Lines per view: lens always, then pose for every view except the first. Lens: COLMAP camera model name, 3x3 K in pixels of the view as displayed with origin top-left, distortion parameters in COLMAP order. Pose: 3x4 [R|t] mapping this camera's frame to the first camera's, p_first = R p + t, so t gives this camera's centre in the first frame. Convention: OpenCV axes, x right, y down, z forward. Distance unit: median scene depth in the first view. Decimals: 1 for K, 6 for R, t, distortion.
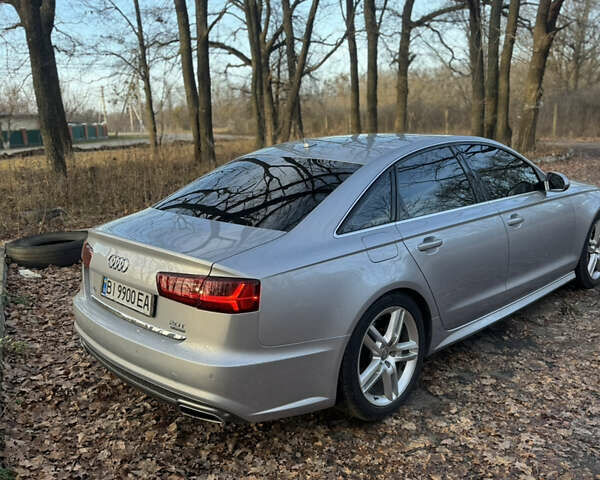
lens RADIAL K [[561.6, 0, 300.0], [0, 561.6, 240.0], [0, 0, 1]] dist [0.166110, -0.327068]
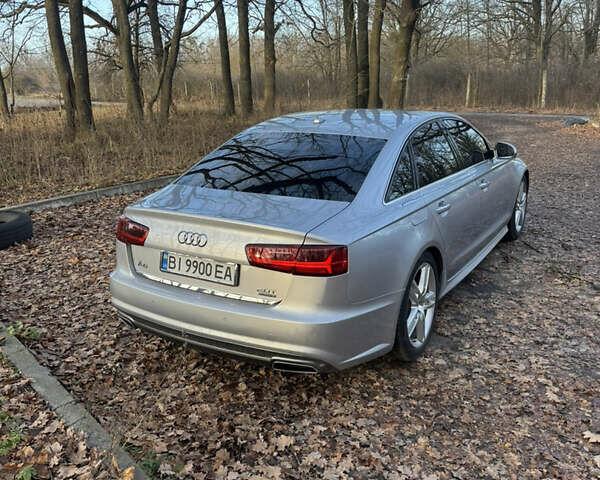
lens RADIAL K [[561.6, 0, 300.0], [0, 561.6, 240.0], [0, 0, 1]] dist [0.166110, -0.327068]
pose [[0.966673, -0.057426, 0.249492, -0.359601], [0.043664, 0.997222, 0.060352, -0.010235], [-0.252265, -0.047447, 0.966494, -0.055626]]
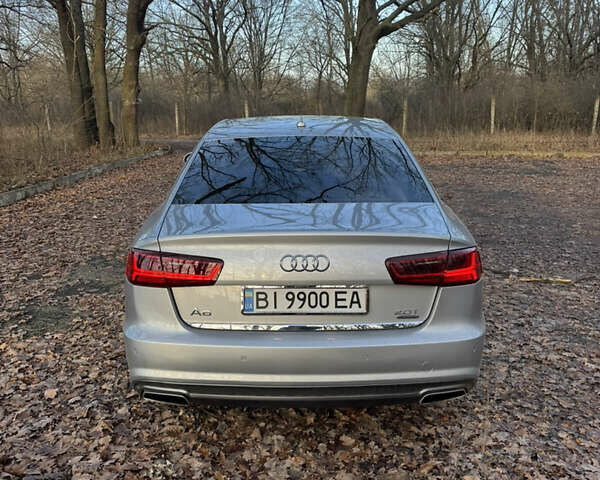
lens RADIAL K [[561.6, 0, 300.0], [0, 561.6, 240.0], [0, 0, 1]] dist [0.166110, -0.327068]
pose [[0.691732, -0.141674, 0.708121, -0.827792], [0.140916, 0.988198, 0.060055, -0.038560], [-0.708273, 0.058243, 0.703532, 0.403461]]
